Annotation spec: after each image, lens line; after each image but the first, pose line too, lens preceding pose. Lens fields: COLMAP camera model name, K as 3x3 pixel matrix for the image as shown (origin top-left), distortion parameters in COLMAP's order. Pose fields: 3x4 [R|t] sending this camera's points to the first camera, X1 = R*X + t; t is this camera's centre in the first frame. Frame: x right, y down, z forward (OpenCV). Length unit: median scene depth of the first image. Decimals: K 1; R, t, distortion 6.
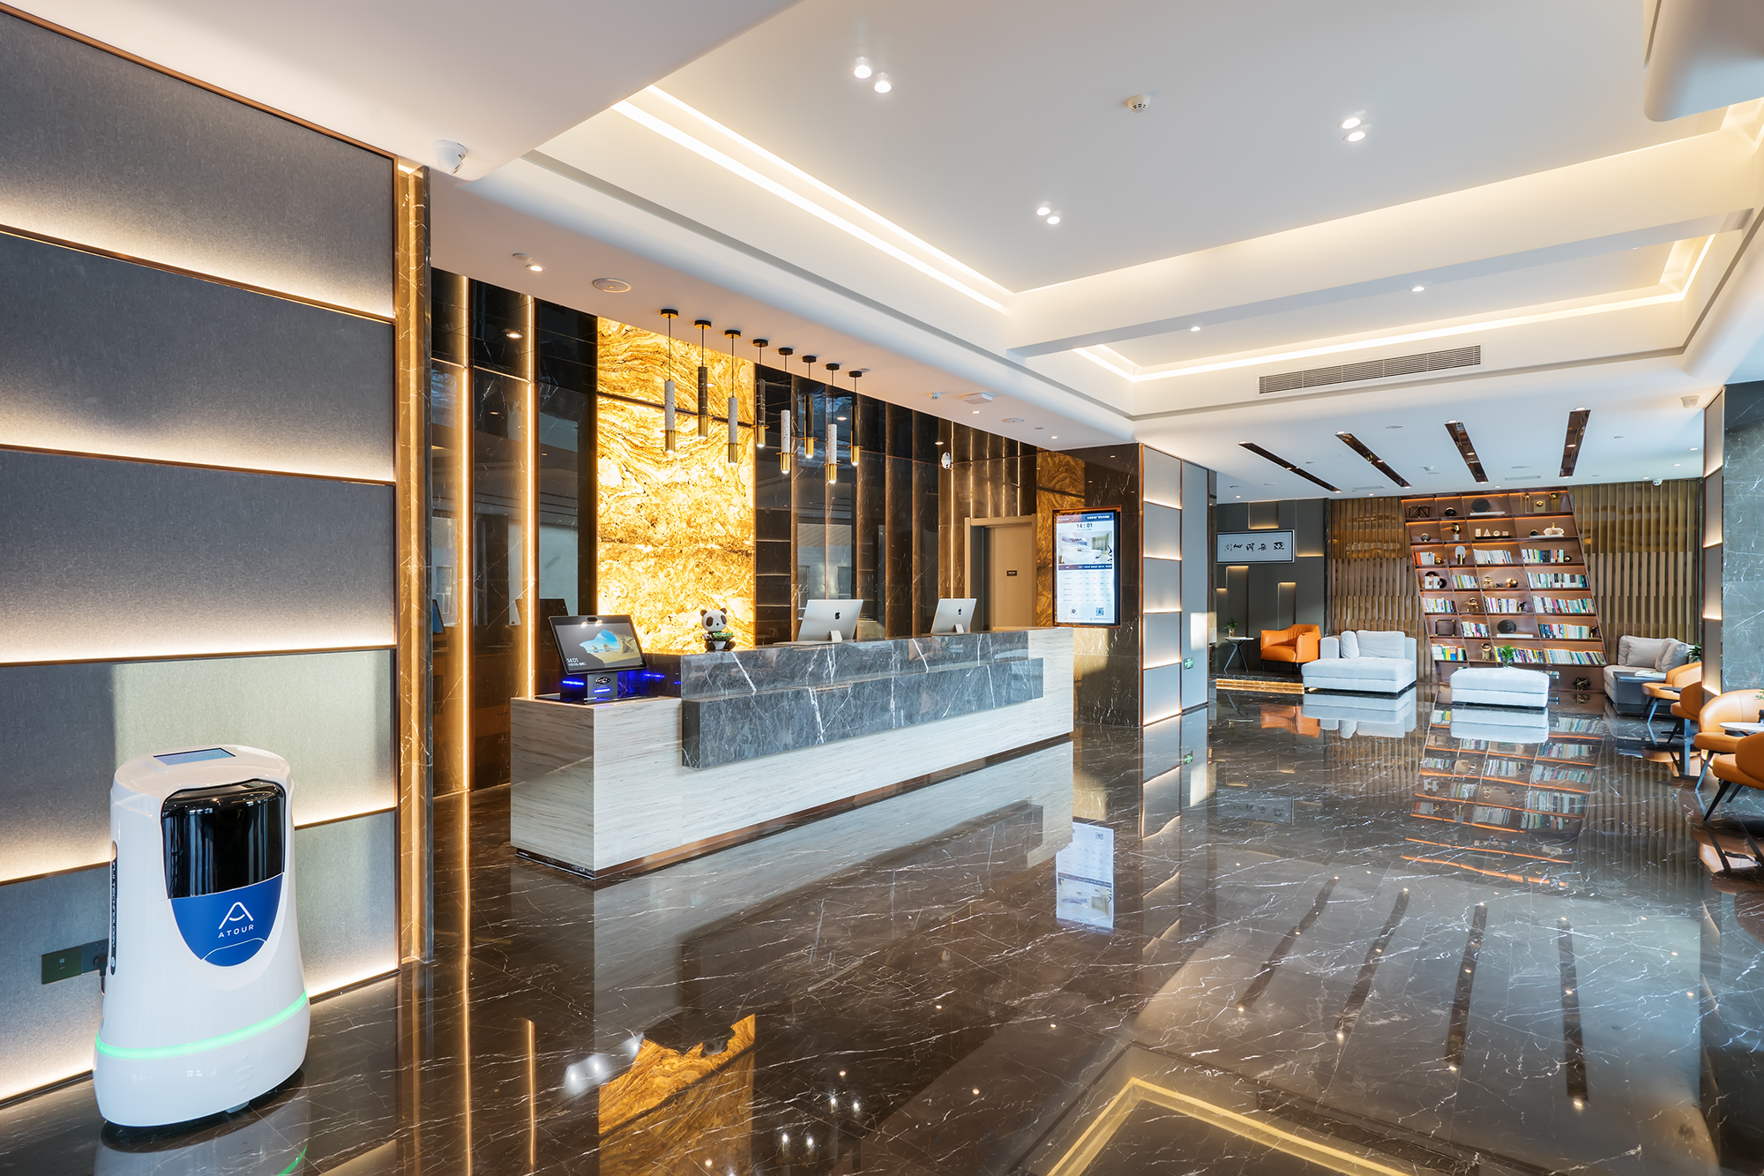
lens RADIAL K [[875.3, 0, 888.7], [0, 875.3, 598.0], [0, 0, 1]] dist [-0.002746, 0.000501]
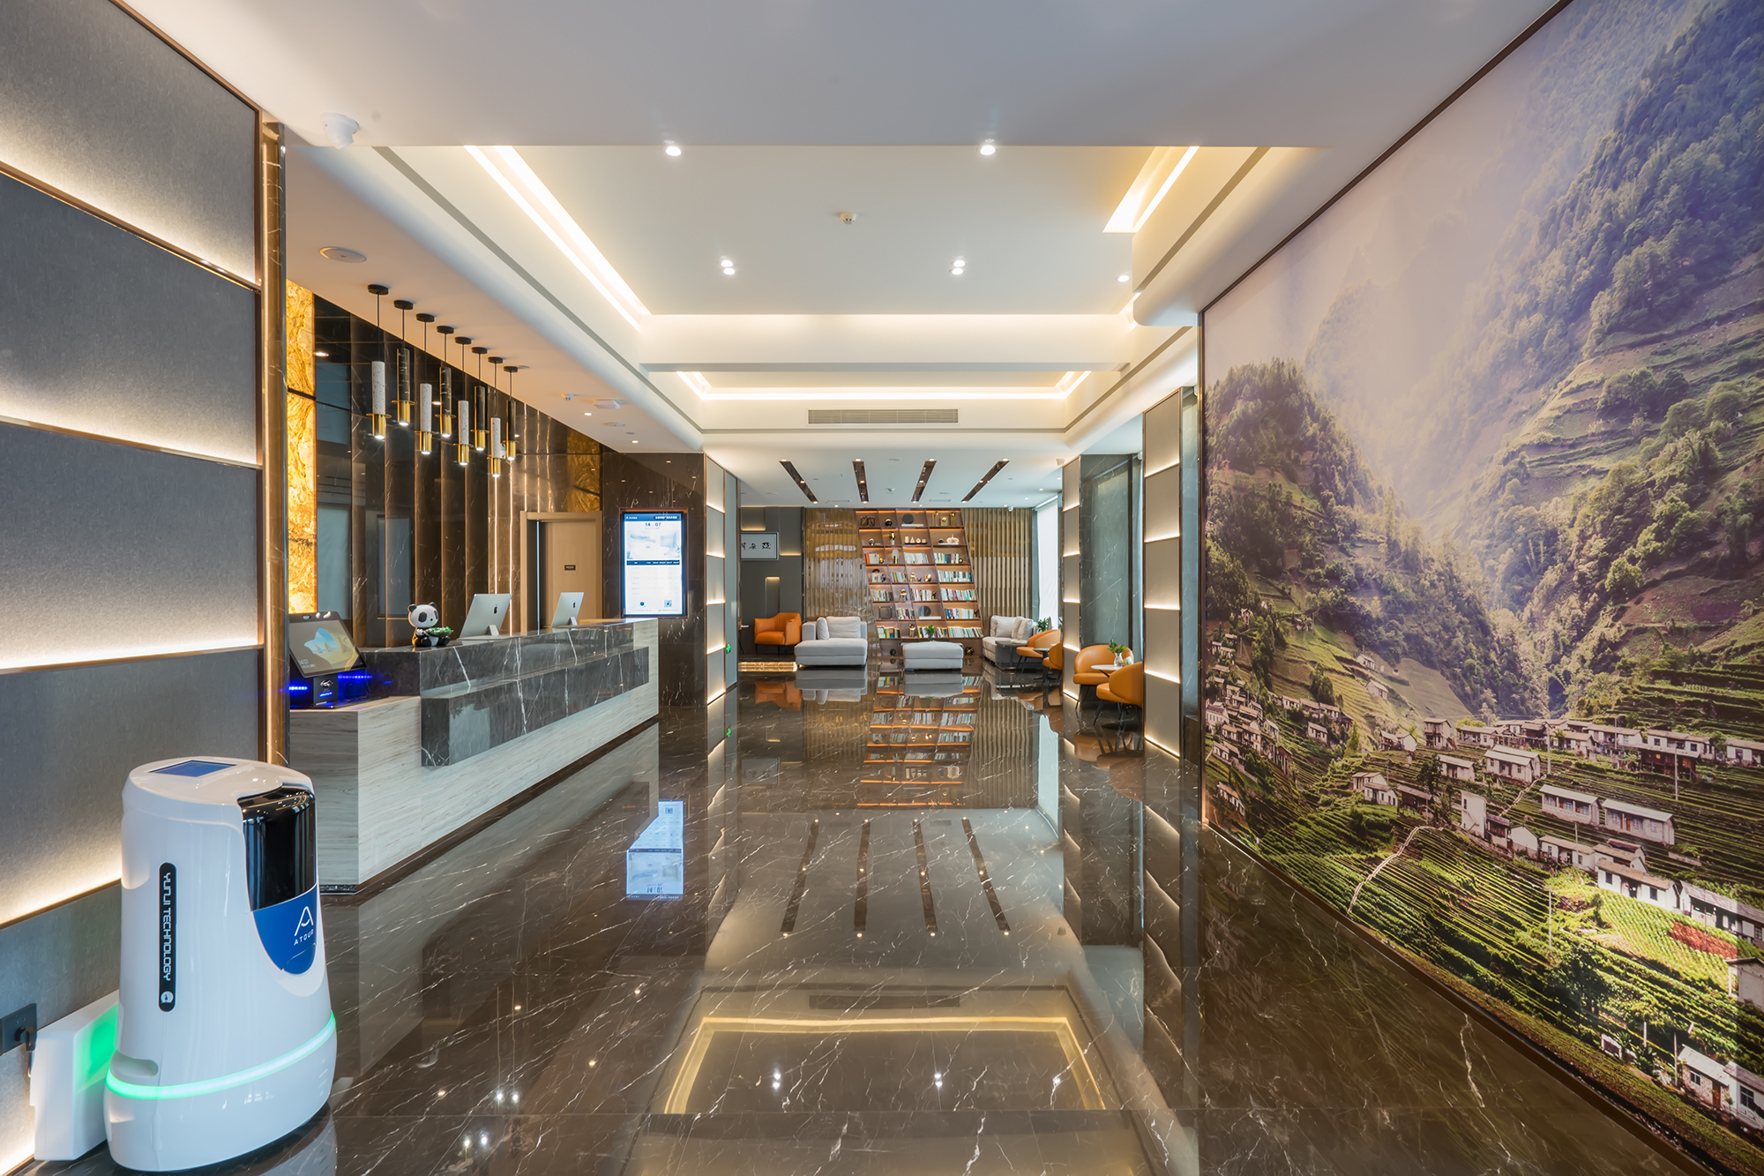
lens RADIAL K [[884.5, 0, 882.0], [0, 884.5, 588.0], [0, 0, 1]] dist [-0.003613, 0.000165]
pose [[0.795904, -0.004481, 0.605406, -0.217746], [0.007323, 0.999971, -0.002227, 0.000538], [-0.605378, 0.006206, 0.795914, -0.043845]]
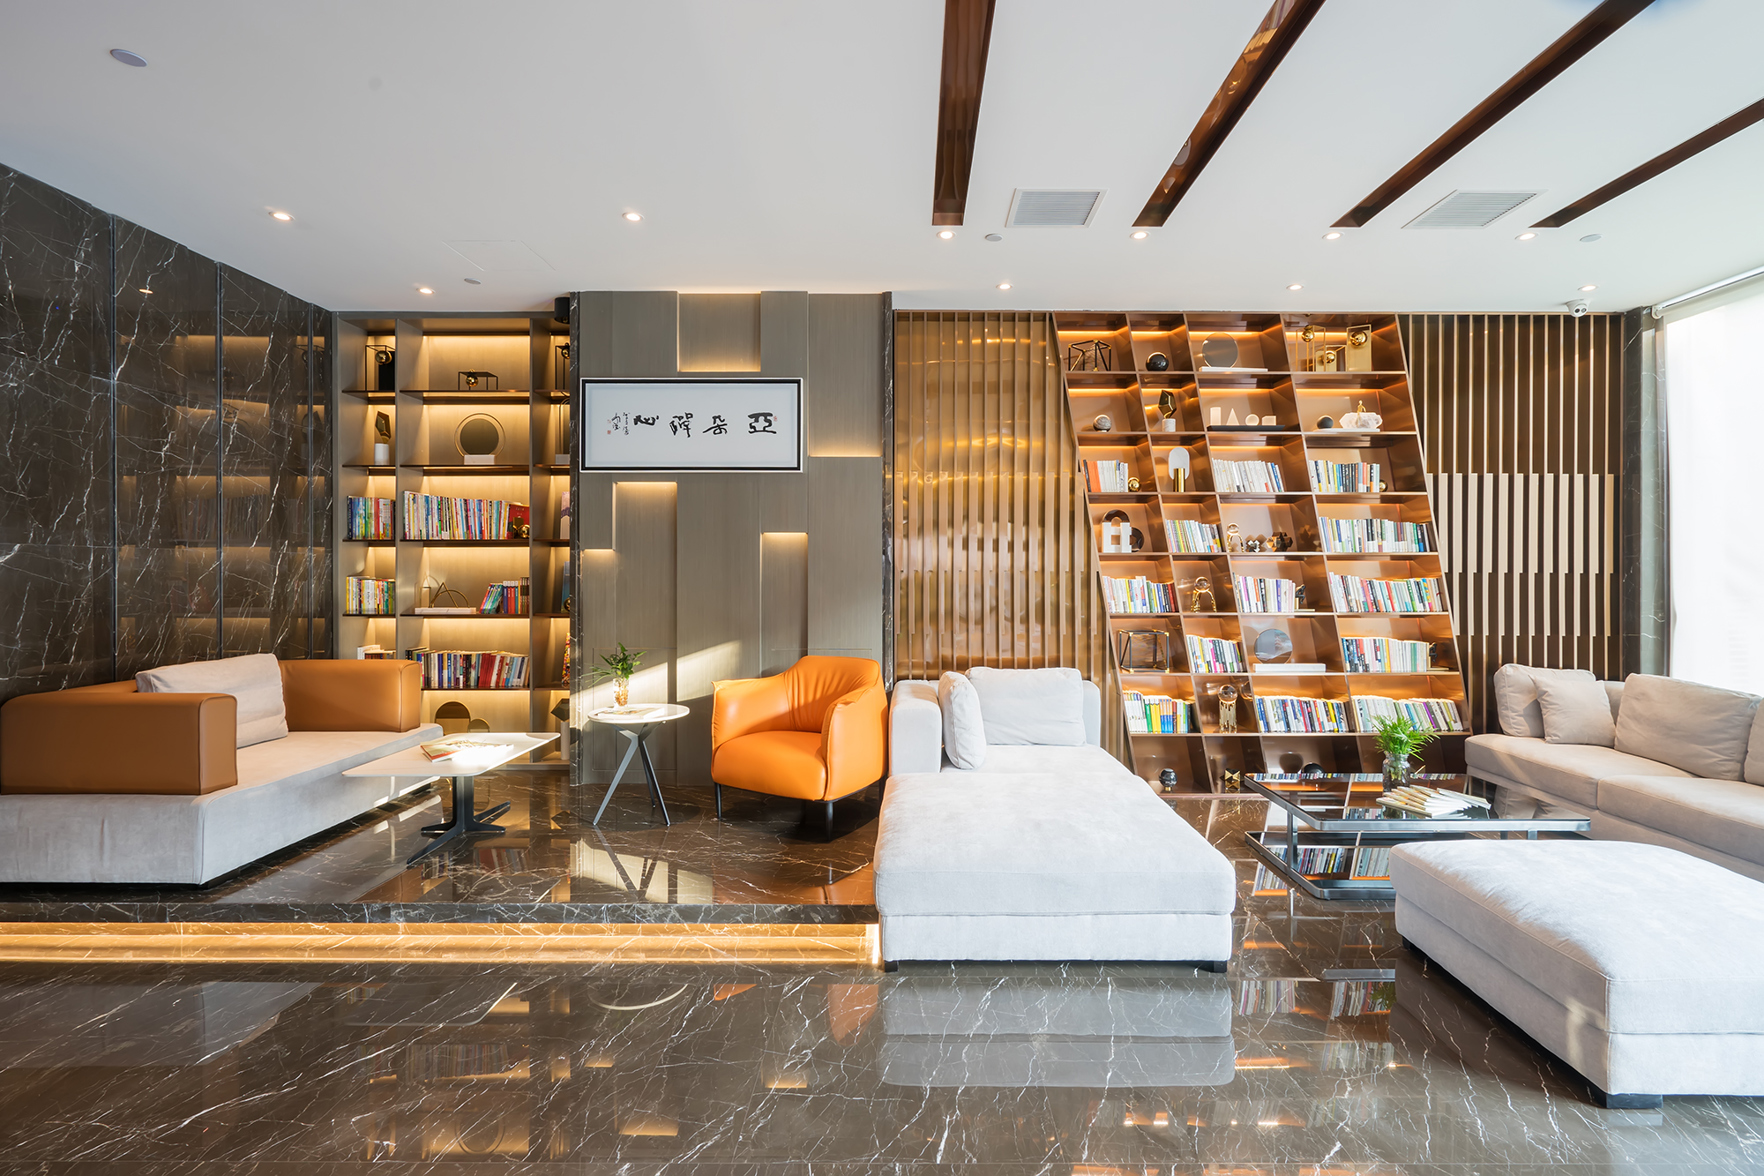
lens RADIAL K [[818.0, 0, 885.4], [0, 818.0, 573.6], [0, 0, 1]] dist [-0.002239, -0.000304]
pose [[0.796298, 0.000201, 0.604904, 0.443555], [0.000434, 0.999999, -0.000903, -0.002238], [-0.604904, 0.000981, 0.796298, 1.090078]]
